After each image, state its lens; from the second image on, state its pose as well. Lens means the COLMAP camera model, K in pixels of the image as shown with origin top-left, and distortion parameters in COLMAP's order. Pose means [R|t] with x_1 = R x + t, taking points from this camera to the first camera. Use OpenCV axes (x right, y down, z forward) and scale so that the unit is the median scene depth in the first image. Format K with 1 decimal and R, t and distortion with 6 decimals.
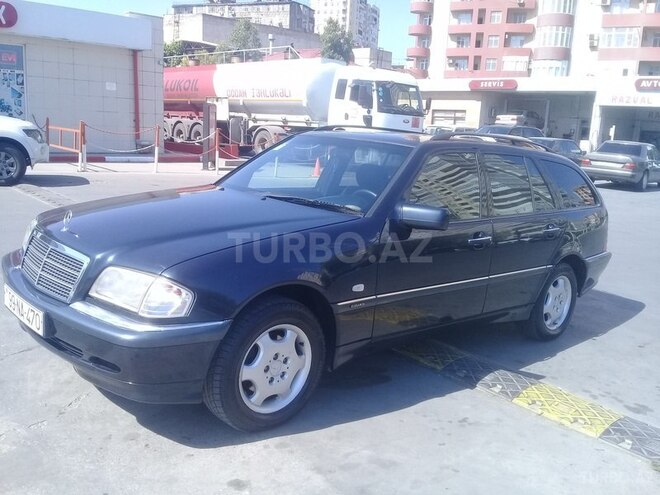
lens RADIAL K [[645.0, 0, 330.0], [0, 645.0, 247.5], [0, 0, 1]] dist [-0.009767, -0.027147]
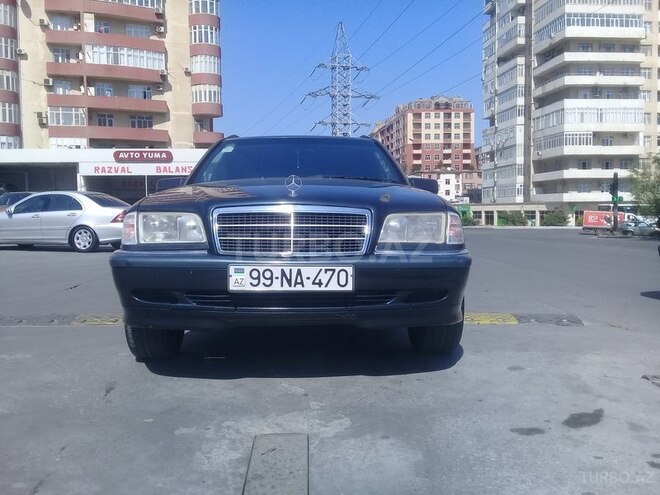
lens RADIAL K [[645.0, 0, 330.0], [0, 645.0, 247.5], [0, 0, 1]] dist [-0.009767, -0.027147]
pose [[0.638684, -0.097048, 0.763325, -0.849236], [0.193881, 0.980305, -0.037588, 0.070338], [-0.744643, 0.172001, 0.644921, 0.261540]]
